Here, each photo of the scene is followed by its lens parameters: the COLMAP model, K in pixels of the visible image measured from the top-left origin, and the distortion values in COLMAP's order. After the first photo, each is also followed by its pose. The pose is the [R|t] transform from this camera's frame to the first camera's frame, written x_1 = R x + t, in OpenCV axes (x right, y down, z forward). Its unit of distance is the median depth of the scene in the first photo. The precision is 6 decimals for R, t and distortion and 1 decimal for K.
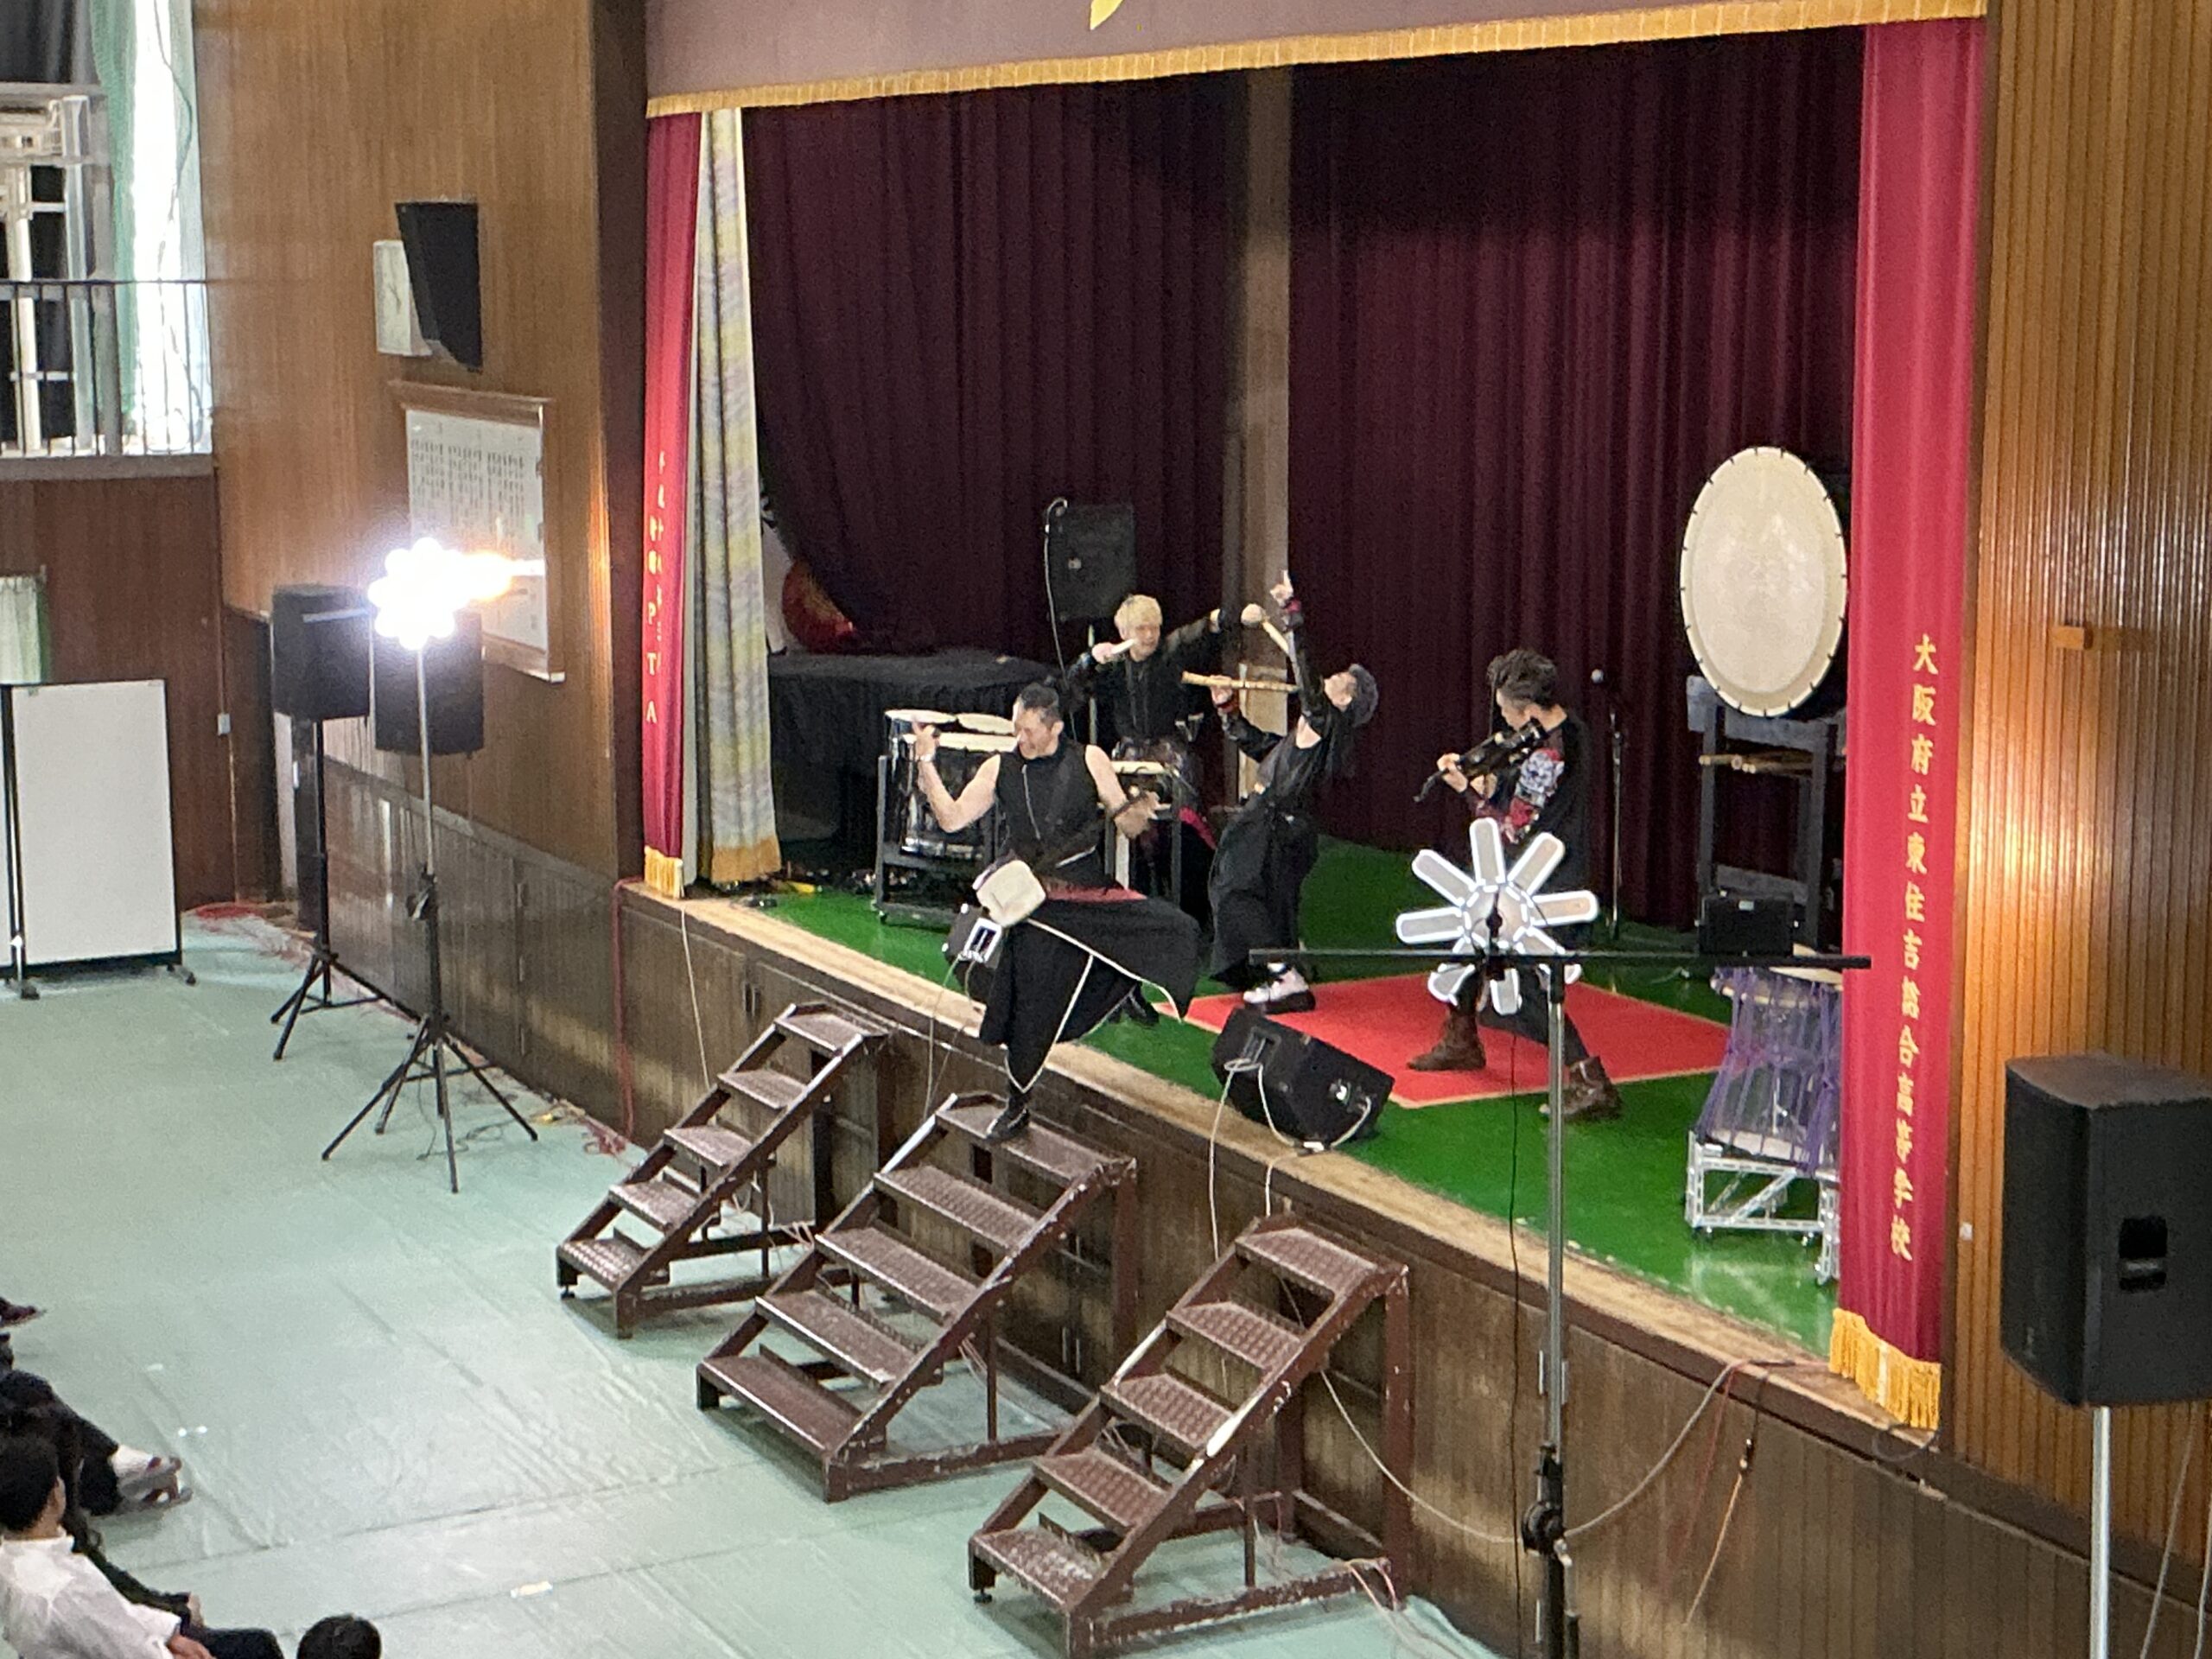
lens RADIAL K [[3762.3, 0, 1106.1], [0, 3762.3, 798.7], [0, 0, 1]] dist [0.446125, -2.833447]
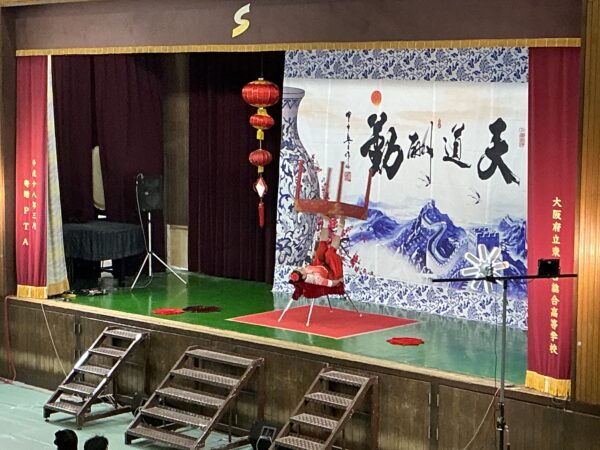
lens RADIAL K [[1322.9, 0, 286.0], [0, 1322.9, 222.5], [0, 0, 1]] dist [0.491277, -4.702964]
pose [[0.938446, -0.021430, 0.344761, -0.429762], [0.039264, 0.998223, -0.044828, 0.028379], [-0.343187, 0.055606, 0.937620, -0.177956]]
